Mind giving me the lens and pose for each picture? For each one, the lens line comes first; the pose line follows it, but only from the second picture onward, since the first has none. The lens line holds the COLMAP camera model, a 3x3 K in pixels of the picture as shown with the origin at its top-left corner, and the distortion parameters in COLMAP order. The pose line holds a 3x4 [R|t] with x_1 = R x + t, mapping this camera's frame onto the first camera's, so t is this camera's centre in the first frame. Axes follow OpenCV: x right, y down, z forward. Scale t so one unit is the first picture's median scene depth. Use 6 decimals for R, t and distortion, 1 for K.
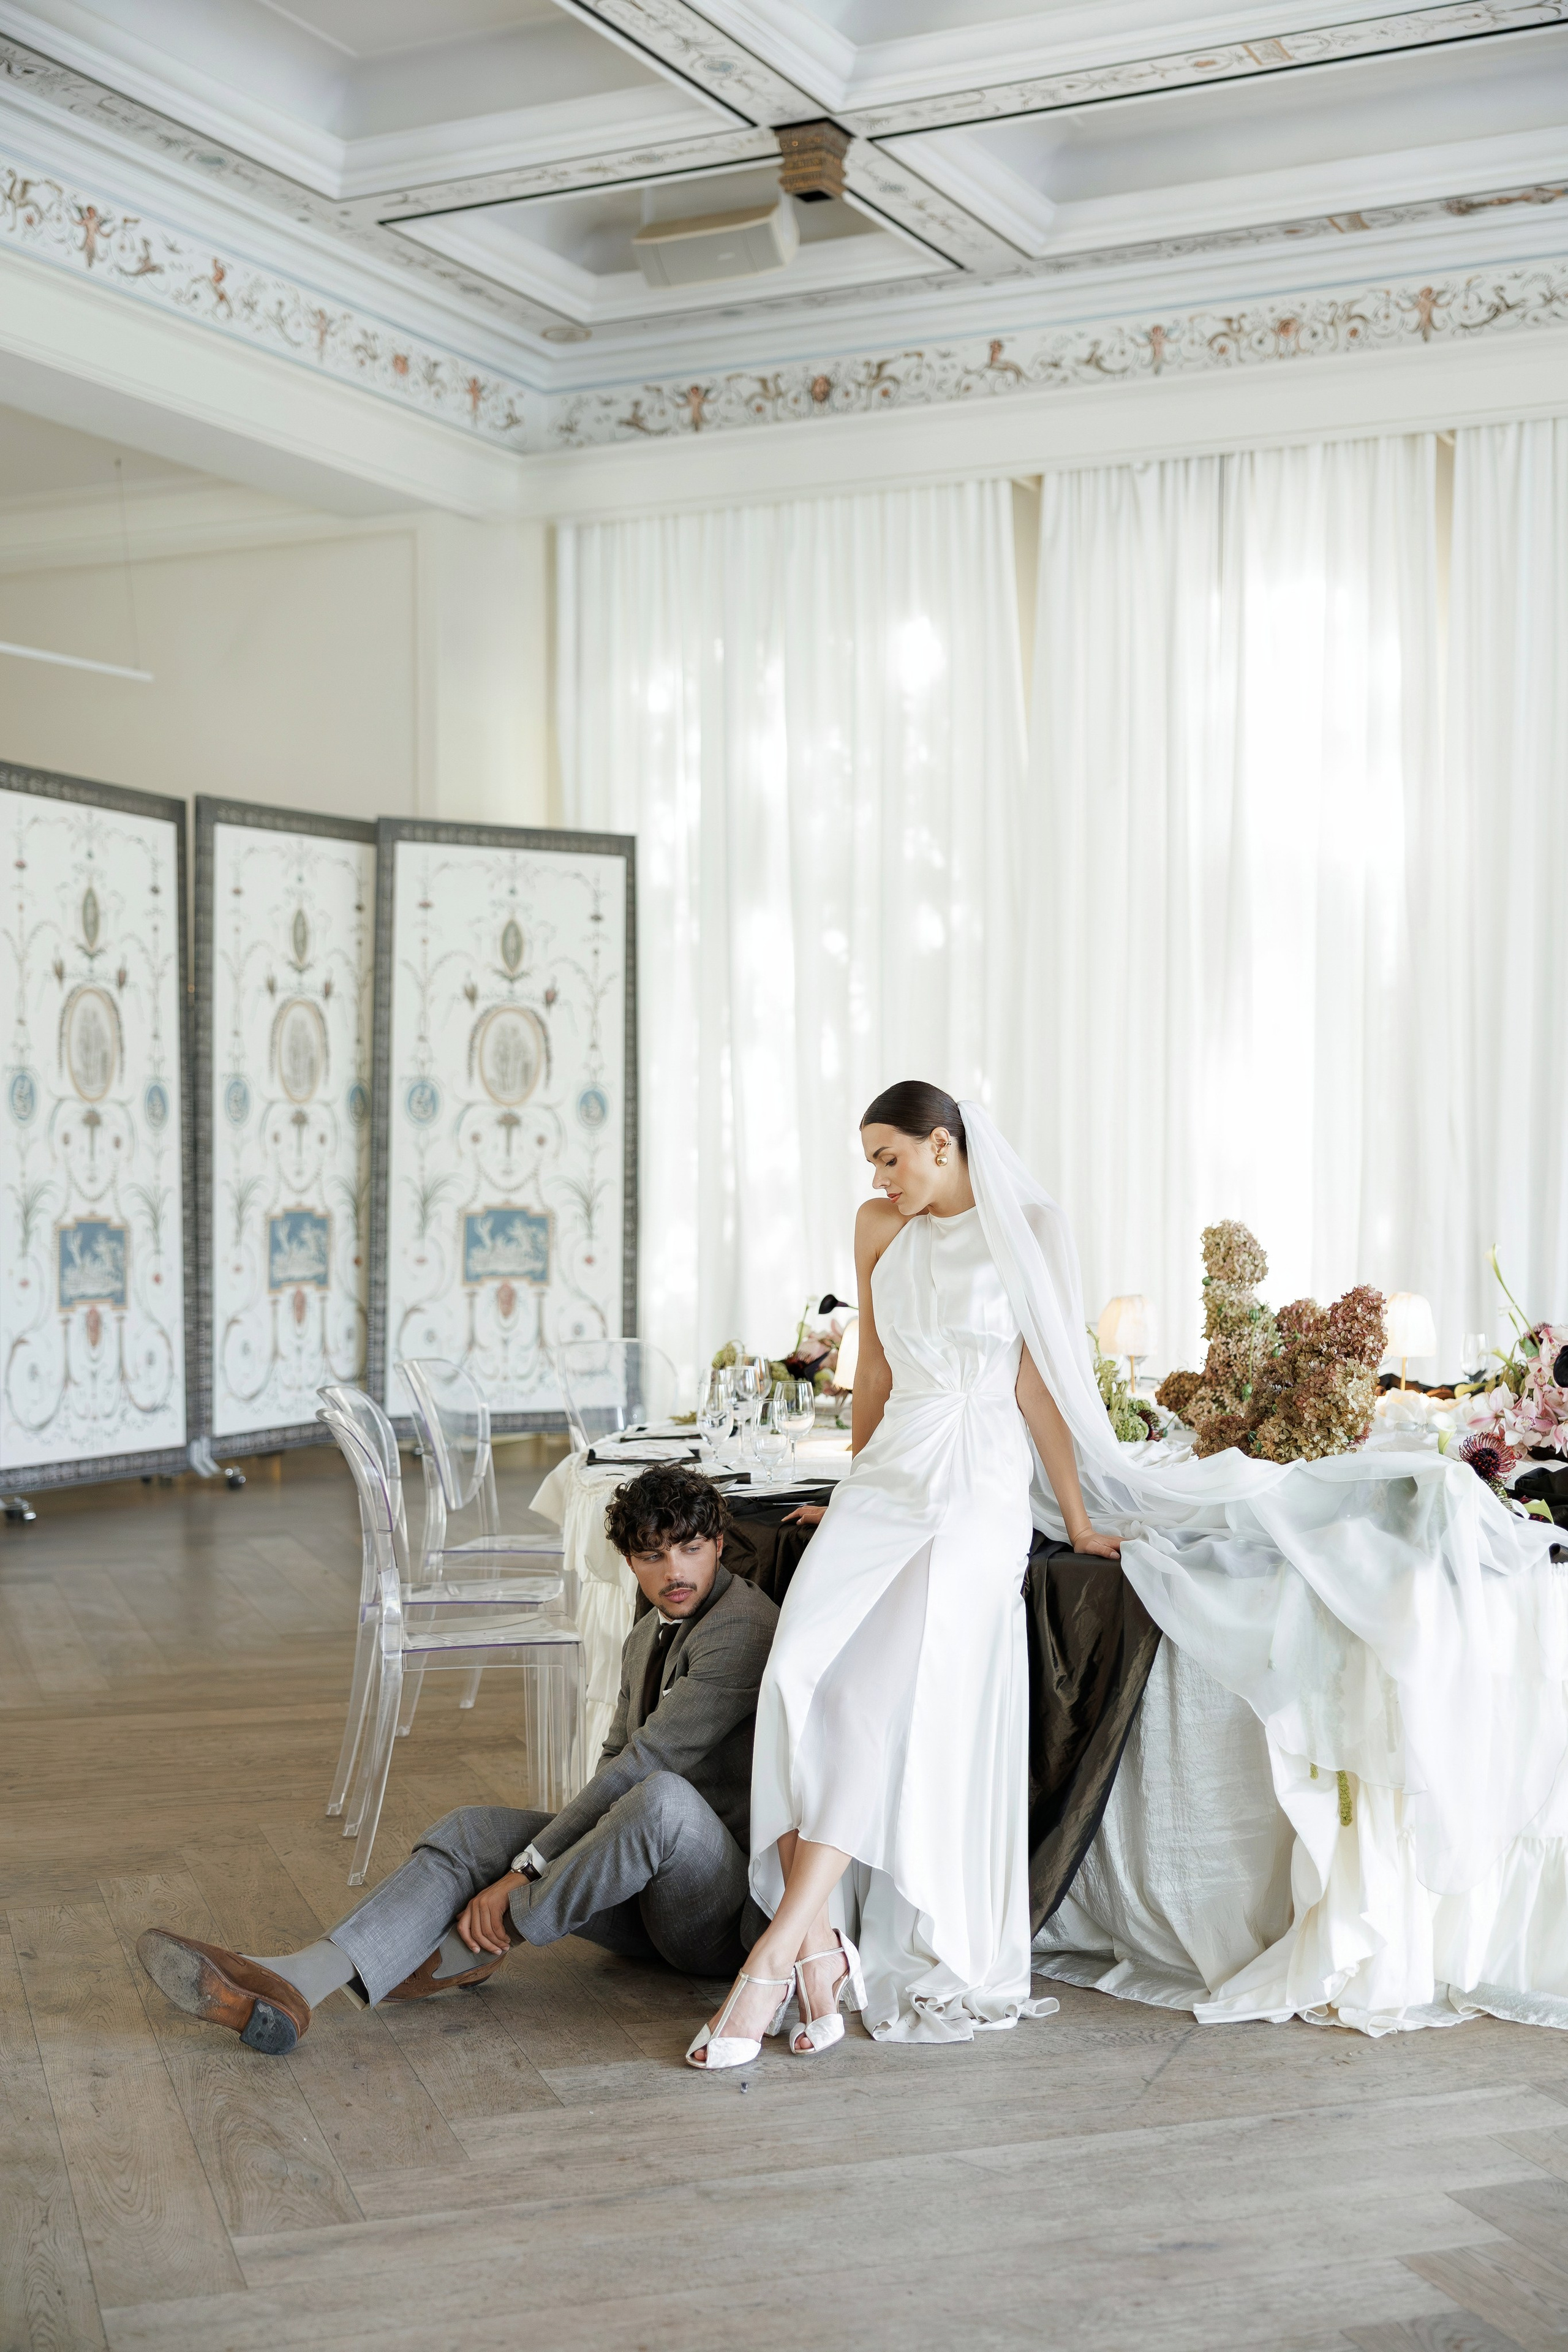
lens RADIAL K [[2852.1, 0, 800.9], [0, 2852.1, 1187.2], [0, 0, 1]] dist [0.005651, 0.000000]
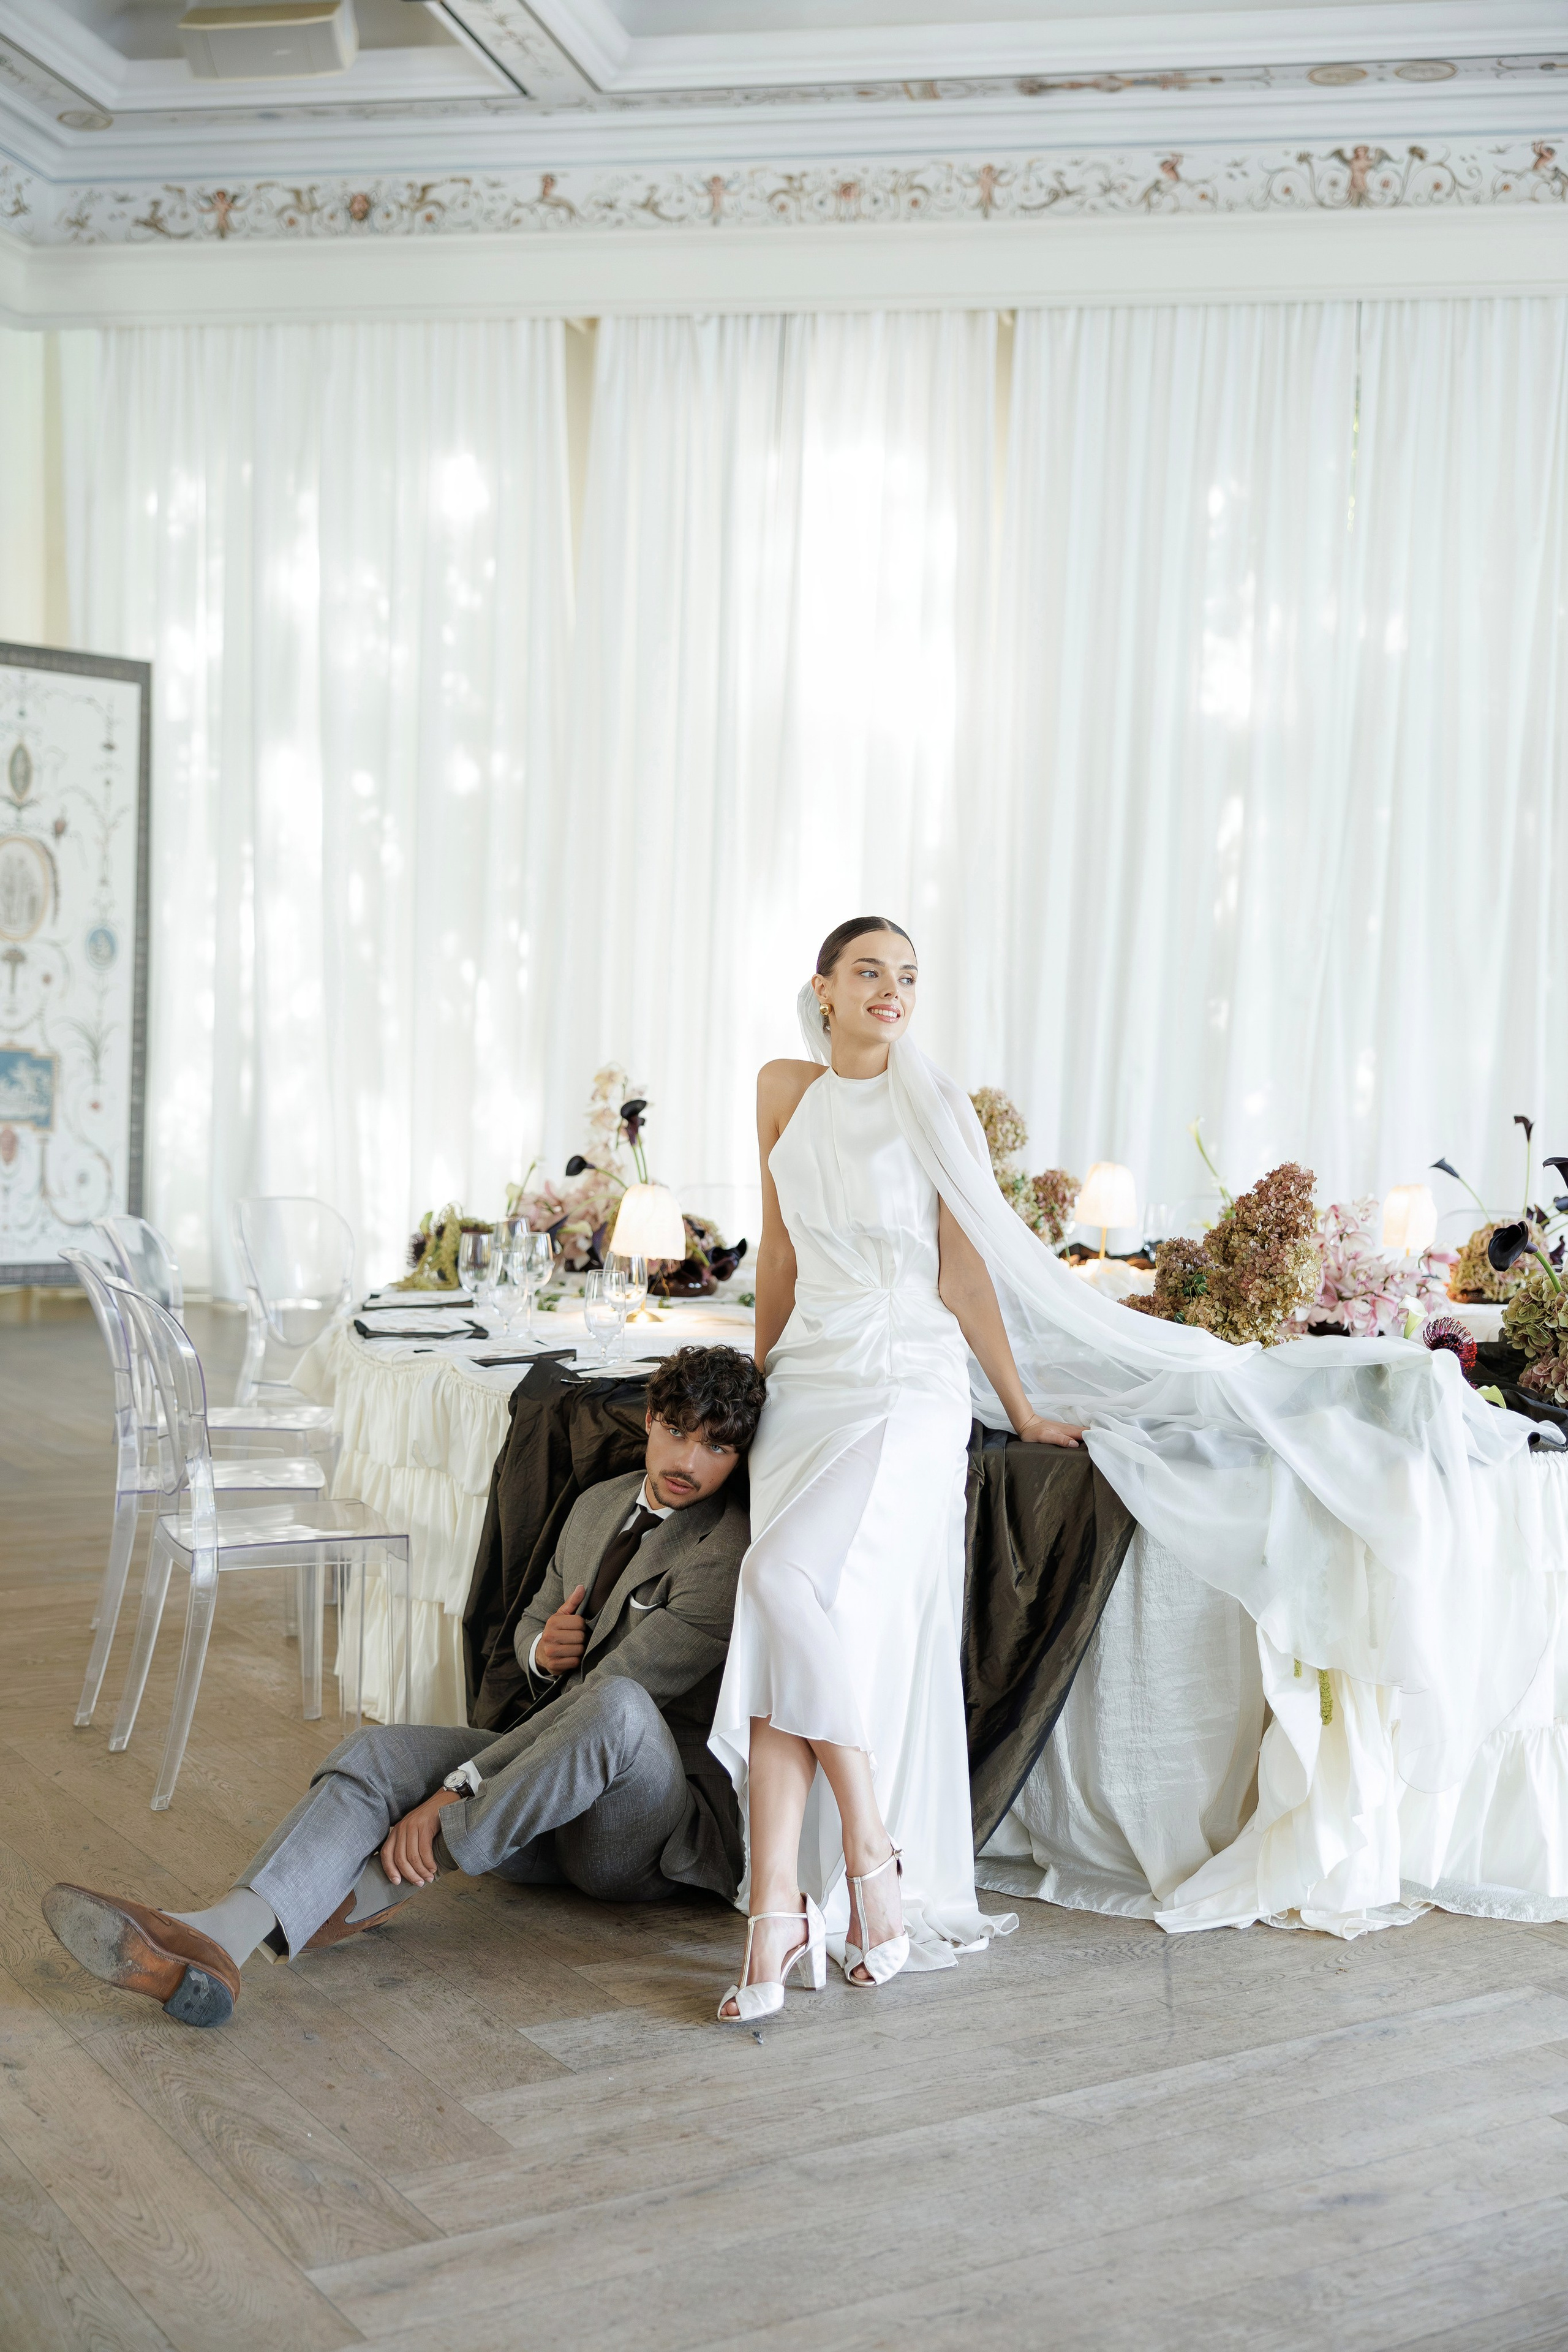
lens RADIAL K [[2724.6, 0, 778.3], [0, 2724.6, 1184.8], [0, 0, 1]] dist [0.001347, 0.000000]
pose [[0.969686, 0.016130, 0.243821, -0.080673], [-0.028917, 0.998382, 0.048953, 0.000744], [-0.242637, -0.054520, 0.968584, 0.060993]]
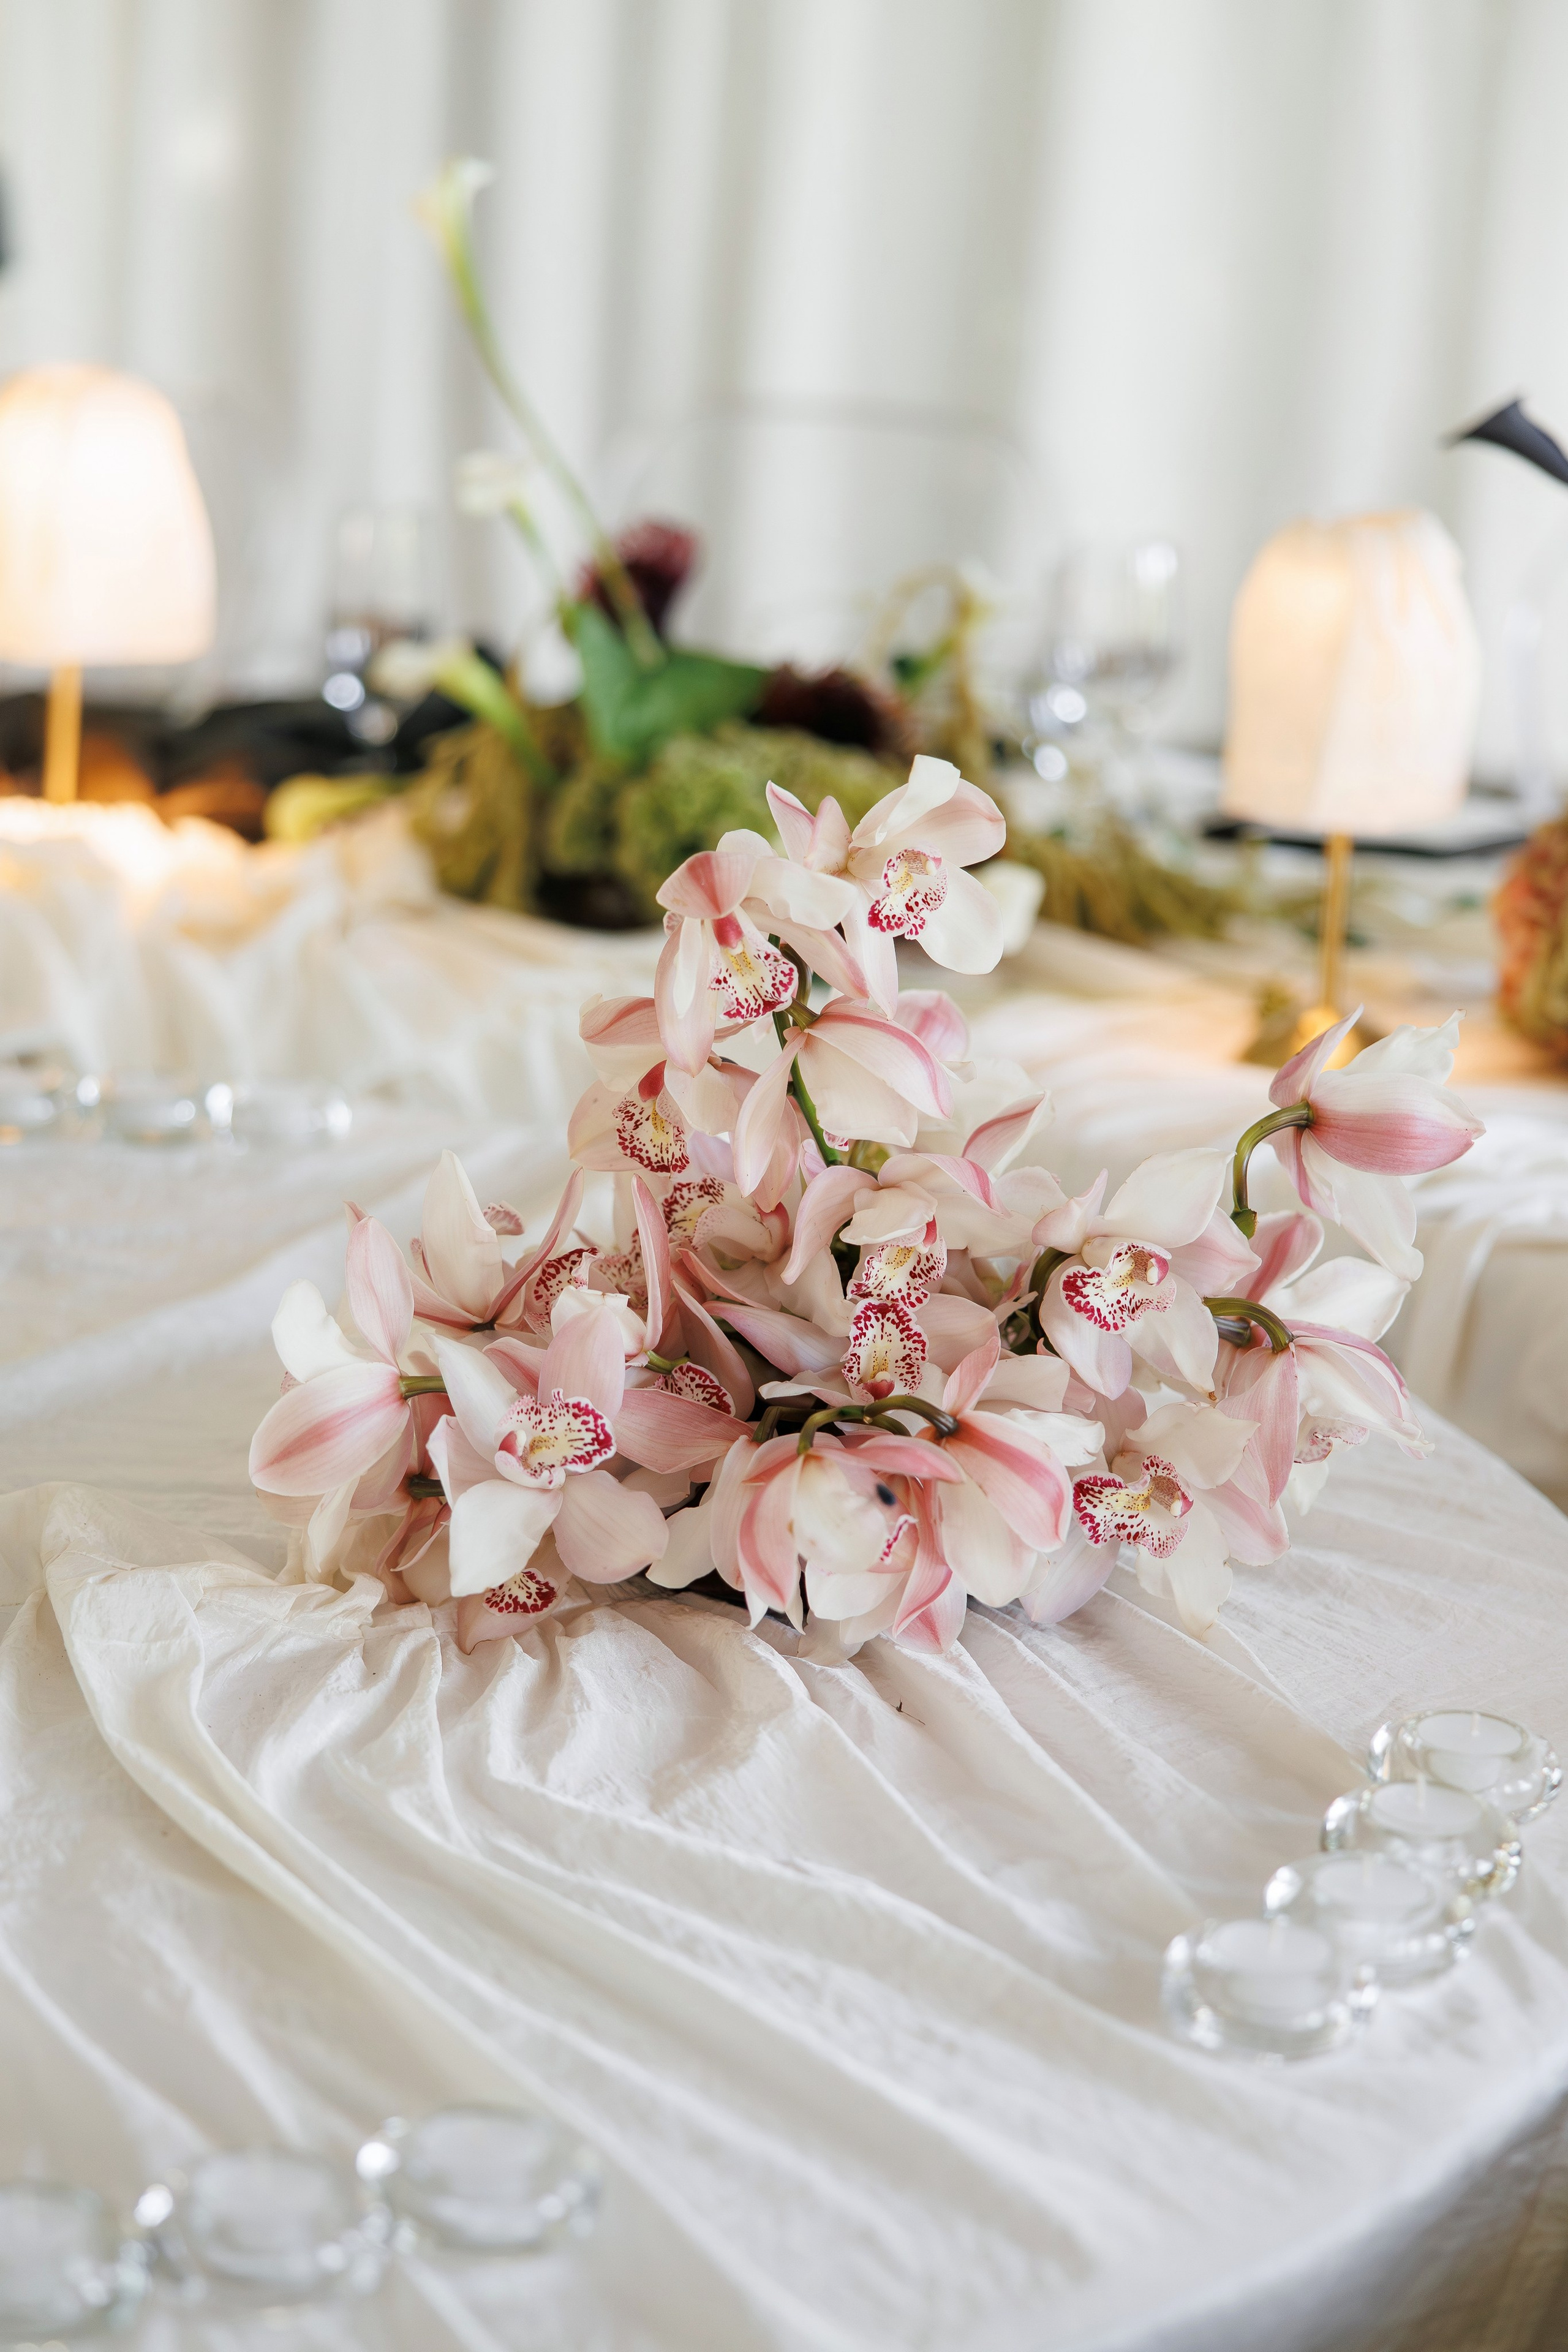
lens RADIAL K [[4779.7, 0, 786.6], [0, 4779.7, 1174.0], [0, 0, 1]] dist [-0.020052, 0.000000]
pose [[0.957786, -0.046032, 0.283773, 0.094399], [-0.032609, 0.963330, 0.266329, -0.002644], [-0.285627, -0.264340, 0.921163, 0.374806]]
